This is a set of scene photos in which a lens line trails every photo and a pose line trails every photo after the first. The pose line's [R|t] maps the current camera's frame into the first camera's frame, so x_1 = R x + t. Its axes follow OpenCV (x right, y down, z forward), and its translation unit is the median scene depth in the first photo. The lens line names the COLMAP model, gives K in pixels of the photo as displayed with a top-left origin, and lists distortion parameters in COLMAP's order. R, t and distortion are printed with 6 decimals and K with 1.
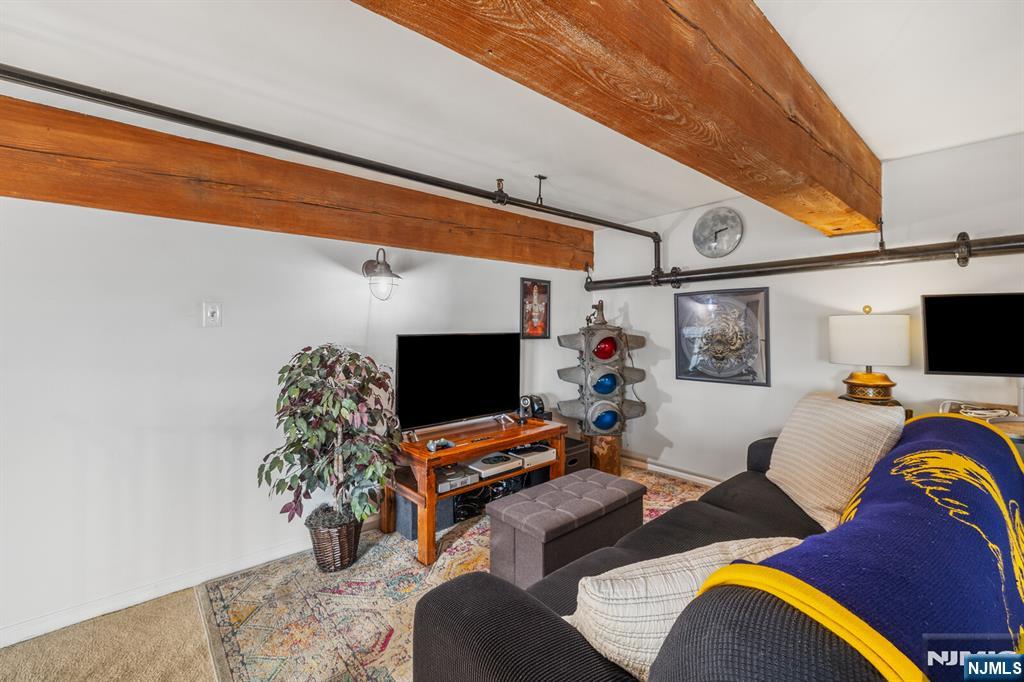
lens RADIAL K [[438.8, 0, 514.8], [0, 438.8, 323.9], [0, 0, 1]] dist [0.009633, 0.000124]
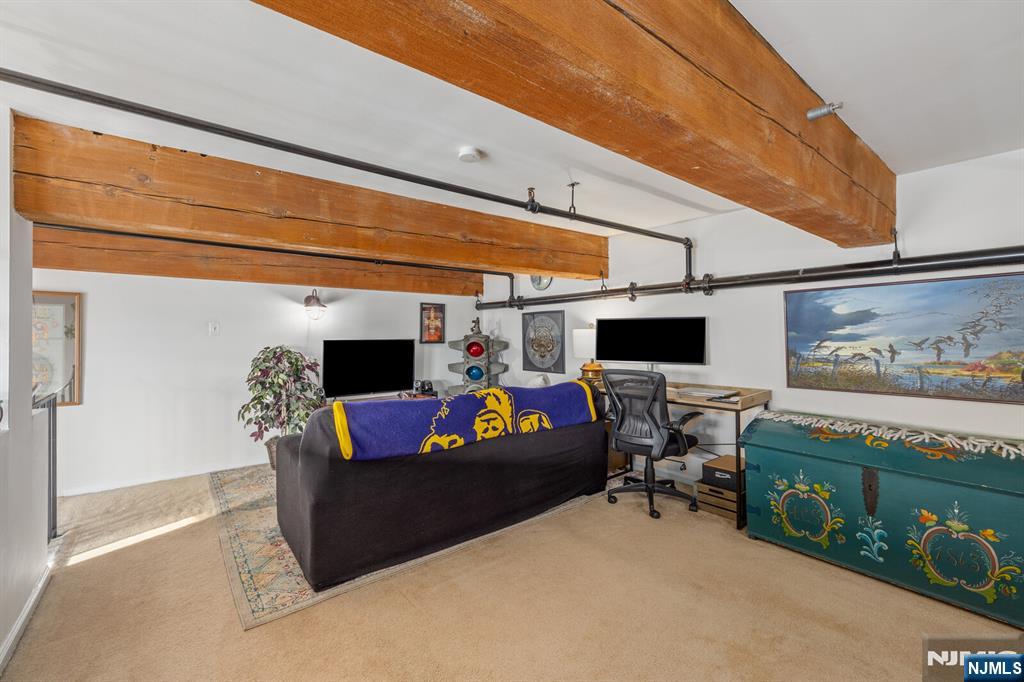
lens RADIAL K [[426.5, 0, 512.6], [0, 426.5, 331.2], [0, 0, 1]] dist [-0.000657, -0.000026]
pose [[0.999112, 0.000871, -0.042121, 0.449272], [-0.000826, 0.999999, 0.001083, -0.010462], [0.042122, -0.001047, 0.999112, -0.516321]]
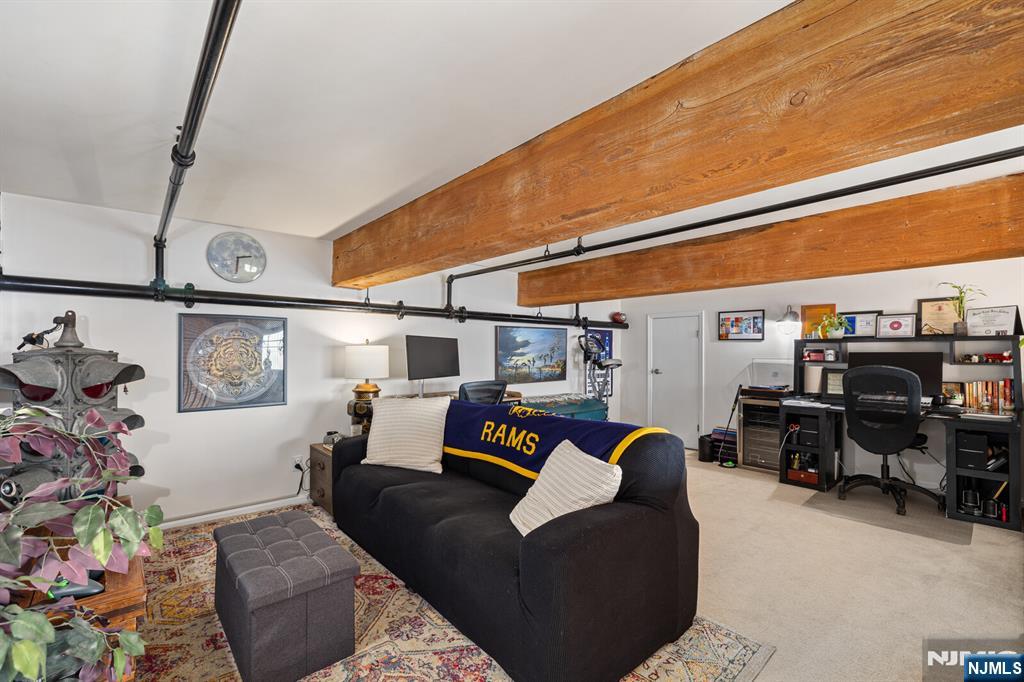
lens RADIAL K [[435.2, 0, 500.3], [0, 435.2, 346.3], [0, 0, 1]] dist [0.000051, -0.000040]
pose [[0.019109, 0.020053, 0.999616, -0.534774], [-0.012019, 0.999731, -0.019825, 0.005750], [-0.999745, -0.011636, 0.019345, 0.406344]]
